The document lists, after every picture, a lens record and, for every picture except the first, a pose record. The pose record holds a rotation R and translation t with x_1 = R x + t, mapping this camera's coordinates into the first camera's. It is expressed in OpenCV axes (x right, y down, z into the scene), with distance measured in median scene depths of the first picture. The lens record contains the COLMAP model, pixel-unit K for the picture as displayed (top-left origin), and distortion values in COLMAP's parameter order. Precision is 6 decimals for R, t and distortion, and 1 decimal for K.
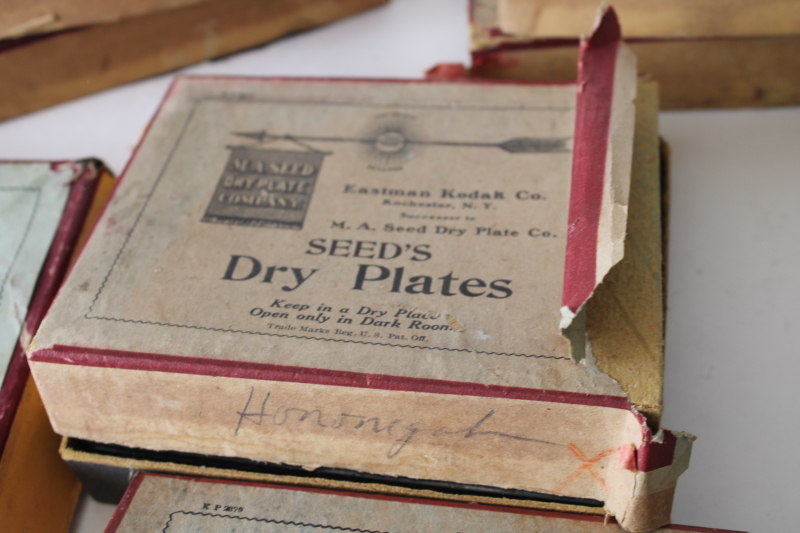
lens RADIAL K [[1160.2, 0, 400.0], [0, 1160.2, 266.5], [0, 0, 1]] dist [-0.013428, -0.007439]
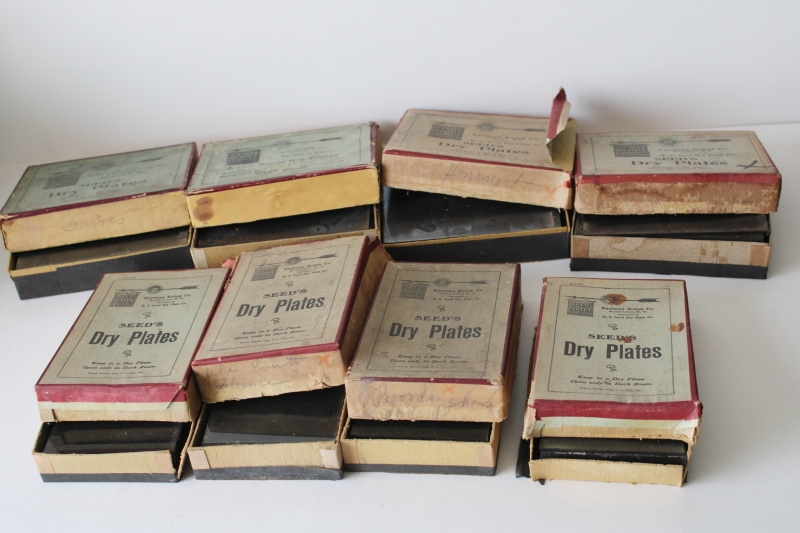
lens RADIAL K [[1160.2, 0, 400.0], [0, 1160.2, 266.5], [0, 0, 1]] dist [-0.013428, -0.007439]
pose [[0.995099, 0.095327, 0.026286, -0.333174], [-0.083117, 0.950338, -0.299917, 1.387532], [-0.053570, 0.296262, 0.953603, -2.079089]]
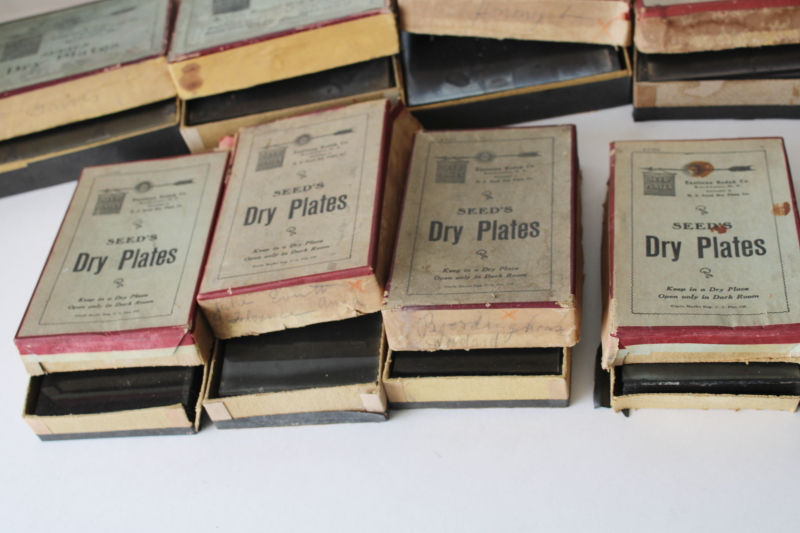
lens RADIAL K [[1160.2, 0, 400.0], [0, 1160.2, 266.5], [0, 0, 1]] dist [-0.013428, -0.007439]
pose [[0.999580, 0.011008, 0.026810, -0.388857], [-0.008575, 0.995974, -0.089236, 0.972847], [-0.027685, 0.088969, 0.995650, -1.670923]]
